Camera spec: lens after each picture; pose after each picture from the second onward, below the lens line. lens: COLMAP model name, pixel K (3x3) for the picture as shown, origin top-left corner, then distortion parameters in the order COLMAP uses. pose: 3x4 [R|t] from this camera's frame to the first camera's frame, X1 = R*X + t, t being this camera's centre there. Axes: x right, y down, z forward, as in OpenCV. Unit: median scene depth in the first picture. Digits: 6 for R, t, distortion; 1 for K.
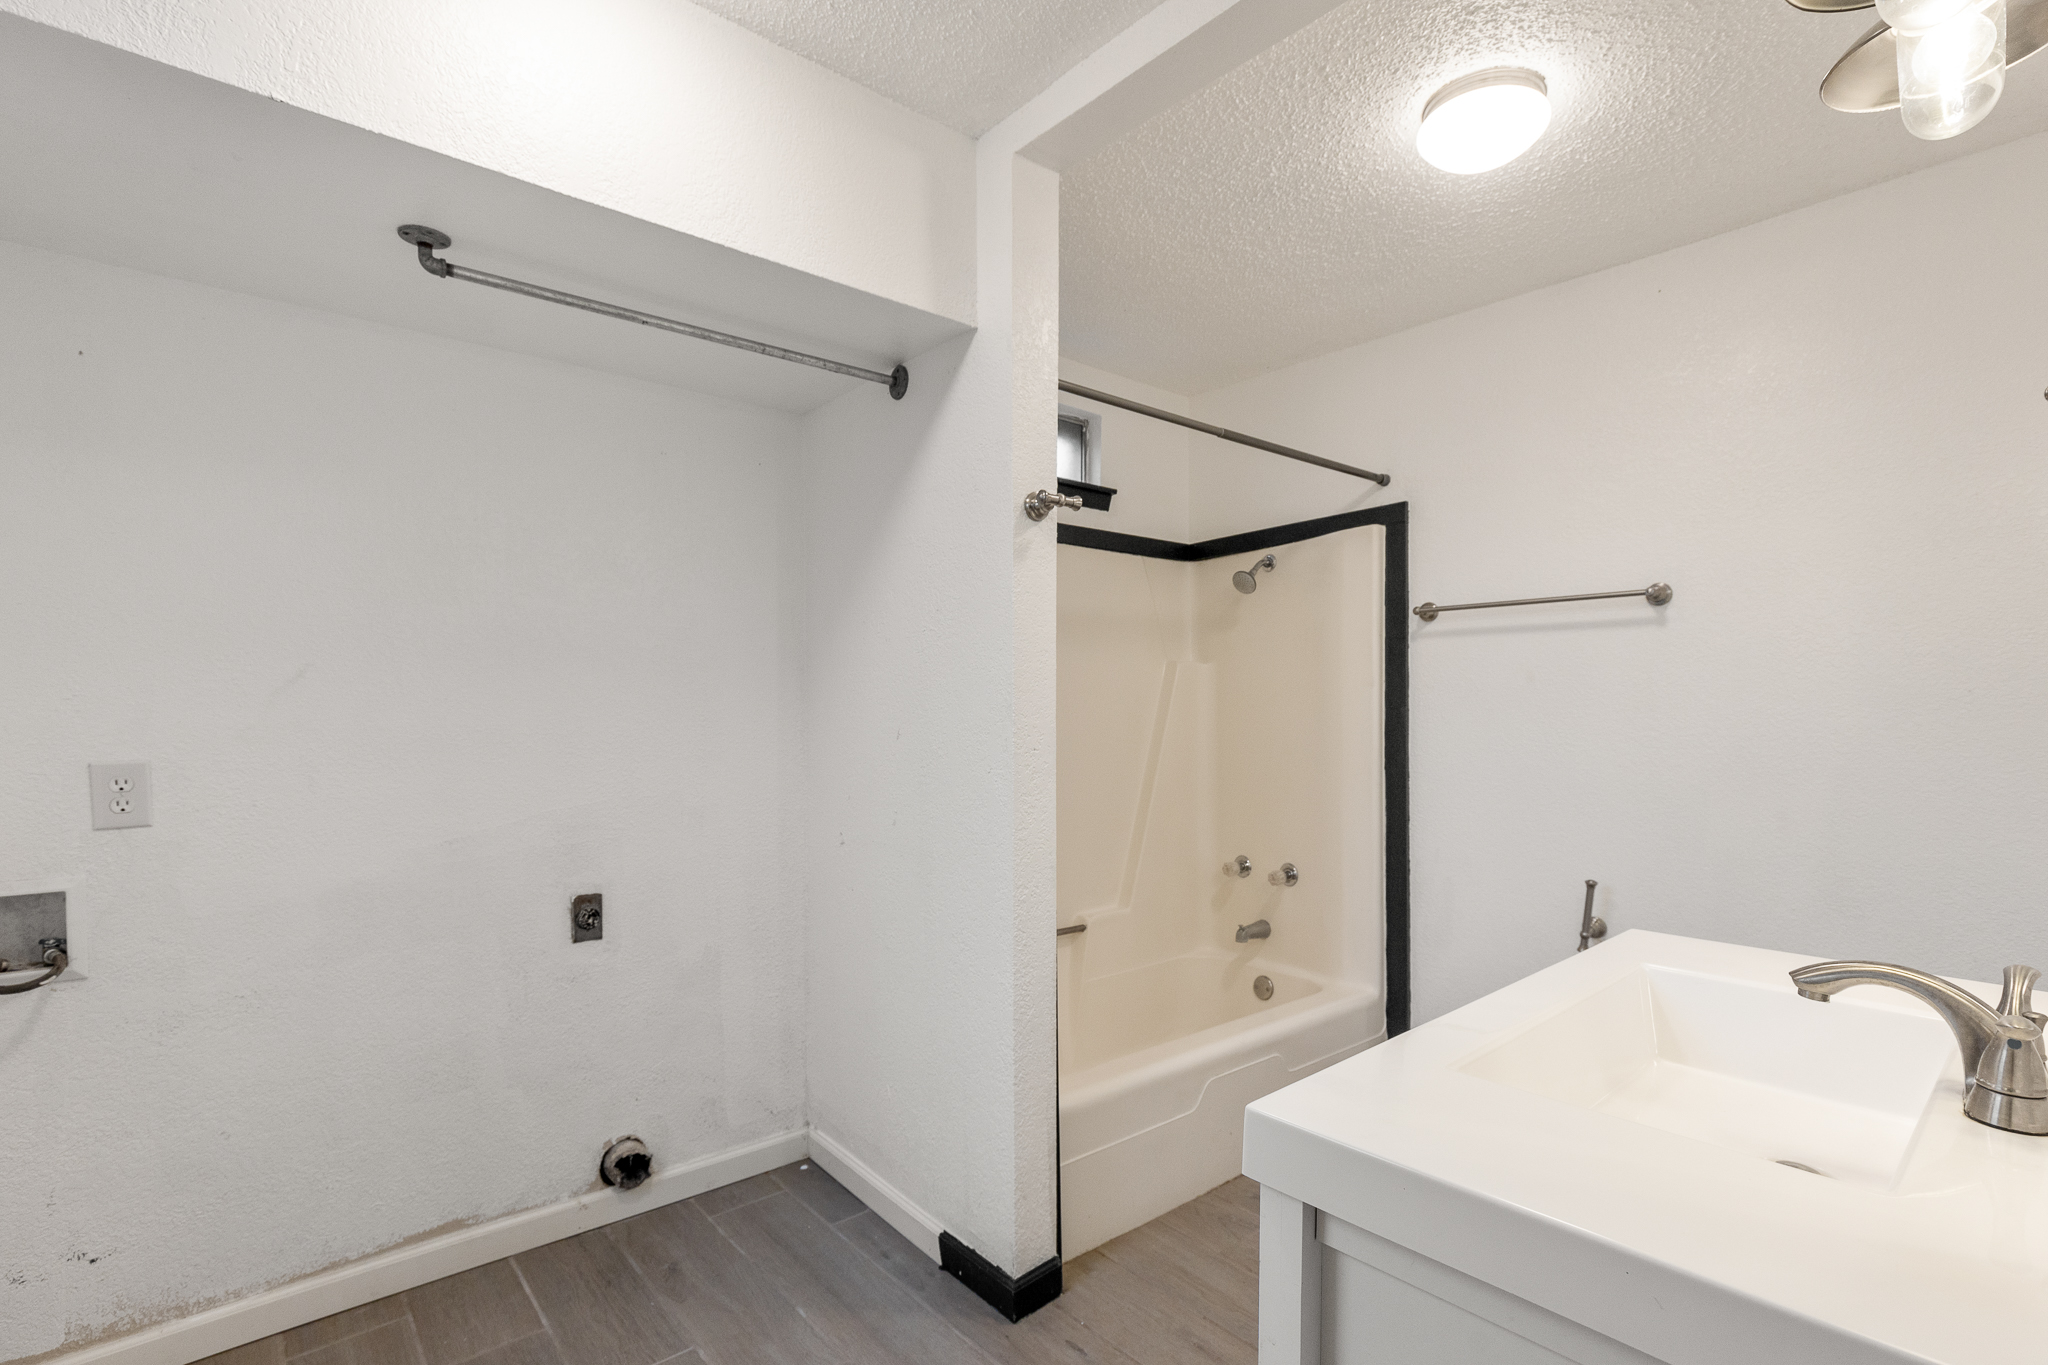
lens RADIAL K [[946.1, 0, 1020.0], [0, 946.1, 719.5], [0, 0, 1]] dist [0.000262, 0.000074]
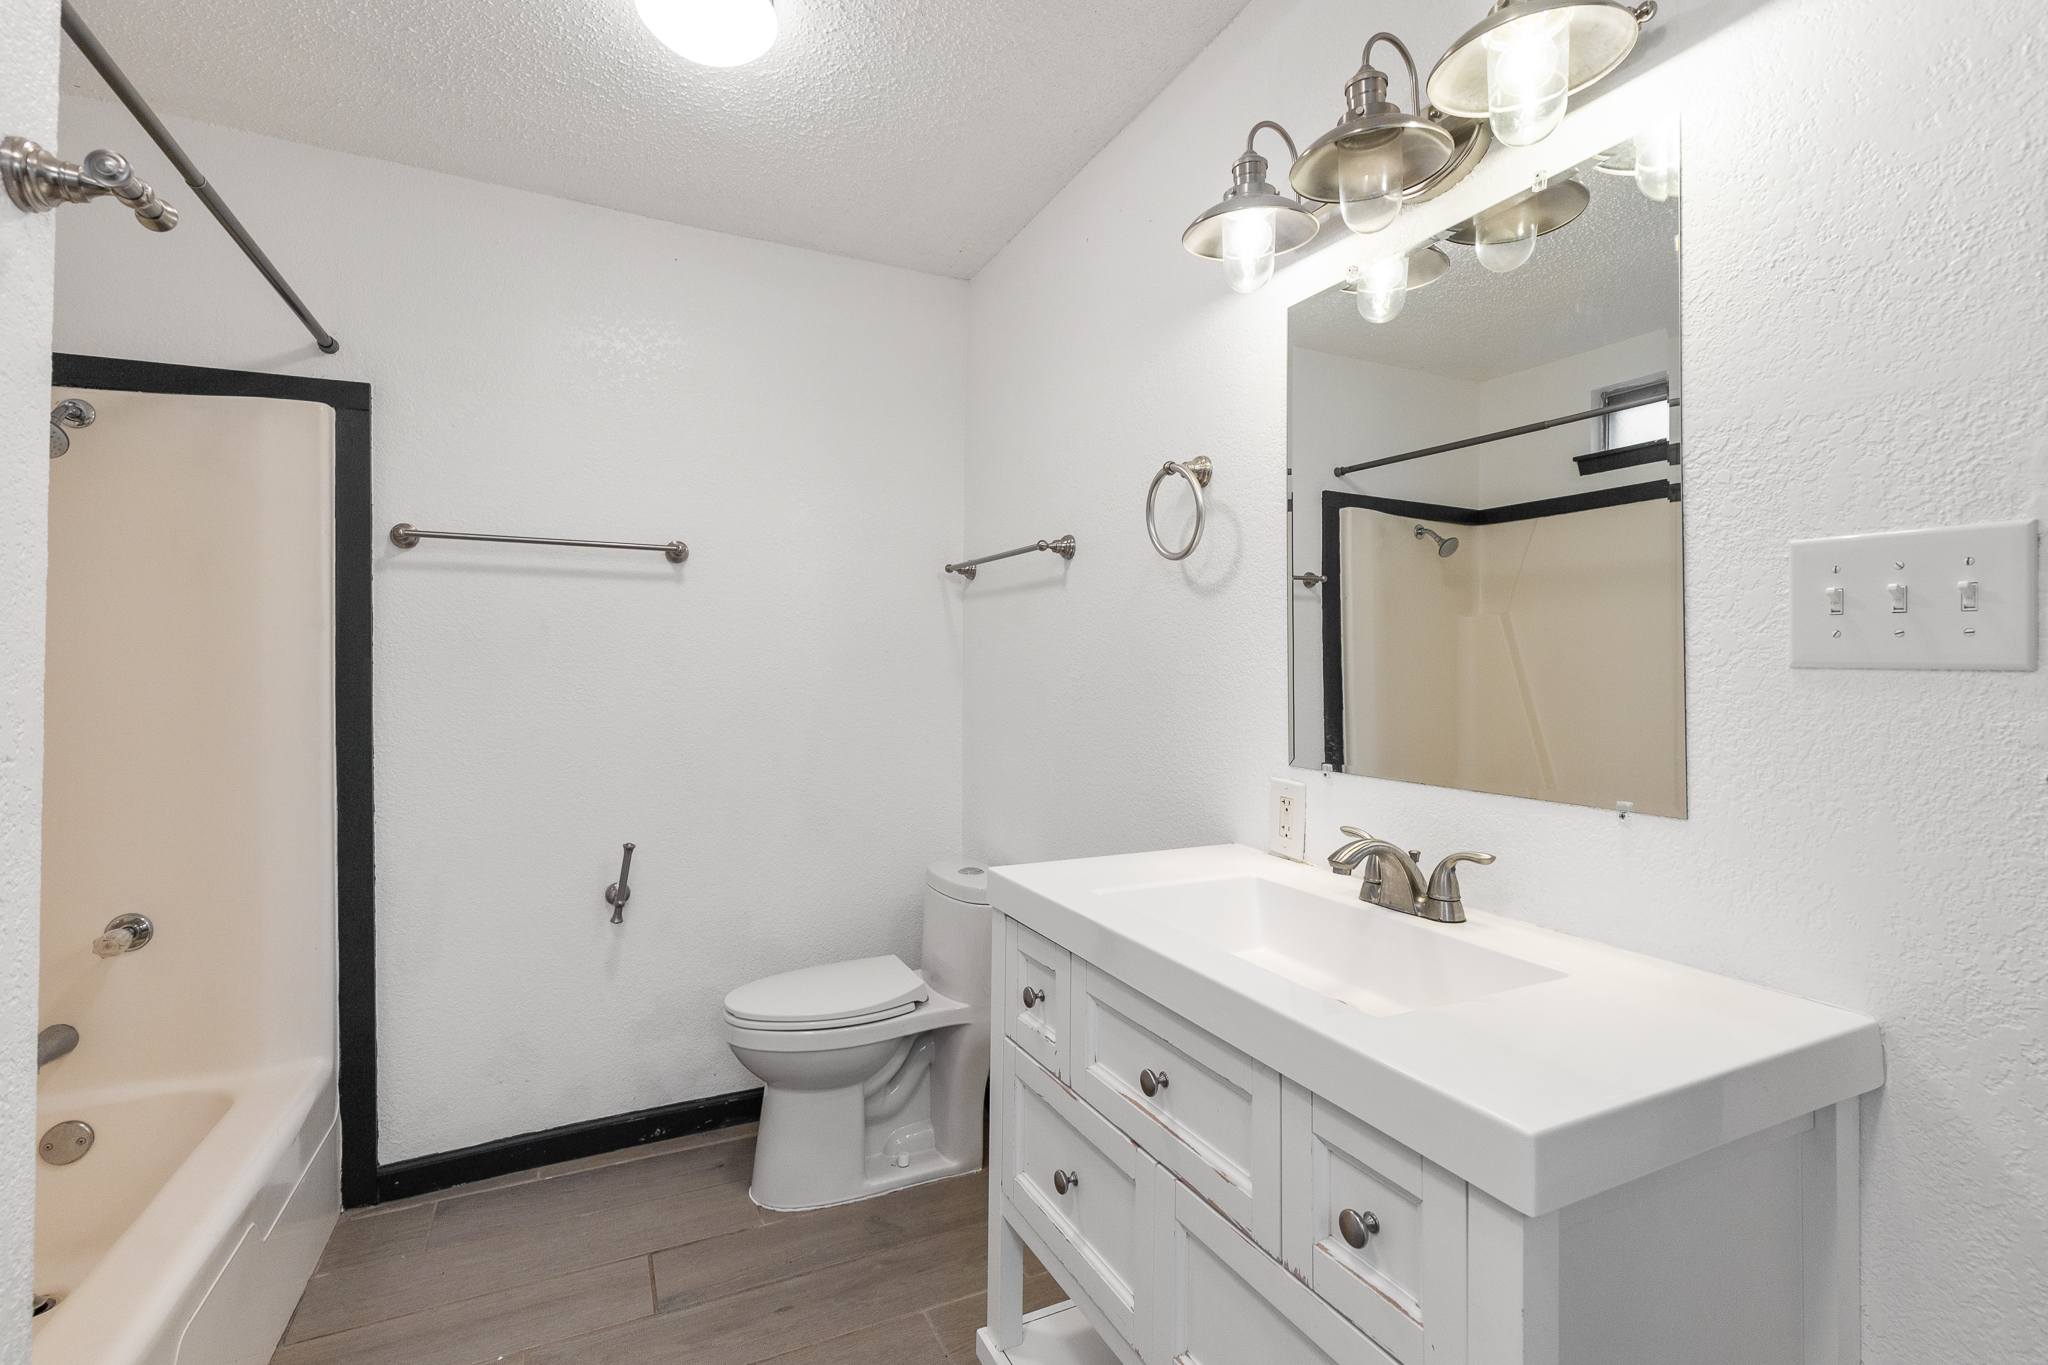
lens RADIAL K [[962.4, 0, 1029.1], [0, 962.4, 659.1], [0, 0, 1]] dist [0.000283, 0.000065]
pose [[0.238484, 0.005244, 0.971132, -0.205832], [0.002705, 0.999978, -0.006064, -0.007433], [-0.971143, 0.004073, 0.238465, 0.319455]]
